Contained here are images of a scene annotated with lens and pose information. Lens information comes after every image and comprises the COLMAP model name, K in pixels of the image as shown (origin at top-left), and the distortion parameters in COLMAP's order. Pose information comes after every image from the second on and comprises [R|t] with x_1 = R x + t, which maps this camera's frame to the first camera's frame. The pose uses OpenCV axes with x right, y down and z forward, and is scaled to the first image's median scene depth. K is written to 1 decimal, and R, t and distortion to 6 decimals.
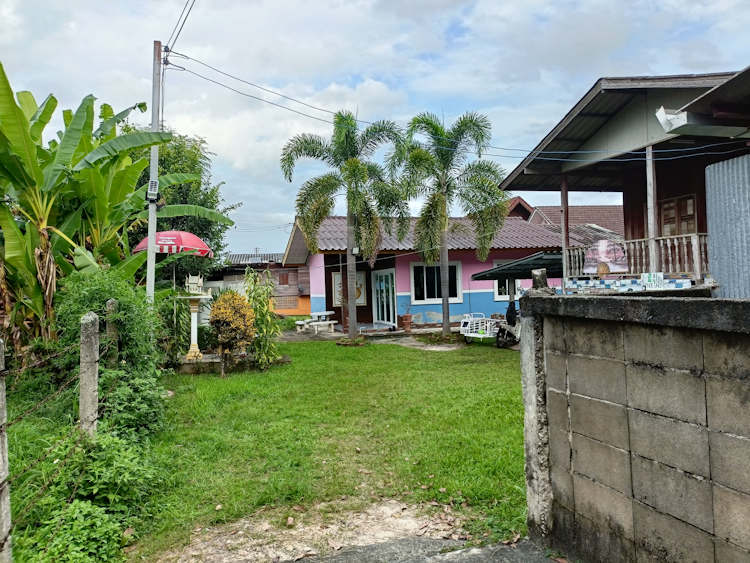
lens RADIAL K [[550.4, 0, 375.2], [0, 550.4, 284.3], [0, 0, 1]] dist [0.039761, -0.030189]
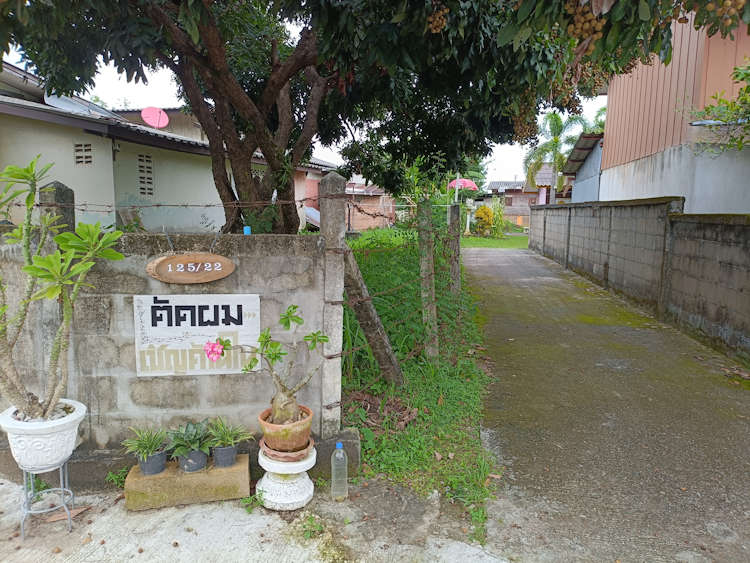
lens RADIAL K [[550.4, 0, 375.2], [0, 550.4, 284.3], [0, 0, 1]] dist [0.039761, -0.030189]
pose [[0.889122, 0.102529, -0.446037, 0.361329], [-0.038848, 0.987974, 0.149663, 0.008039], [0.456018, -0.115741, 0.882412, -1.176634]]
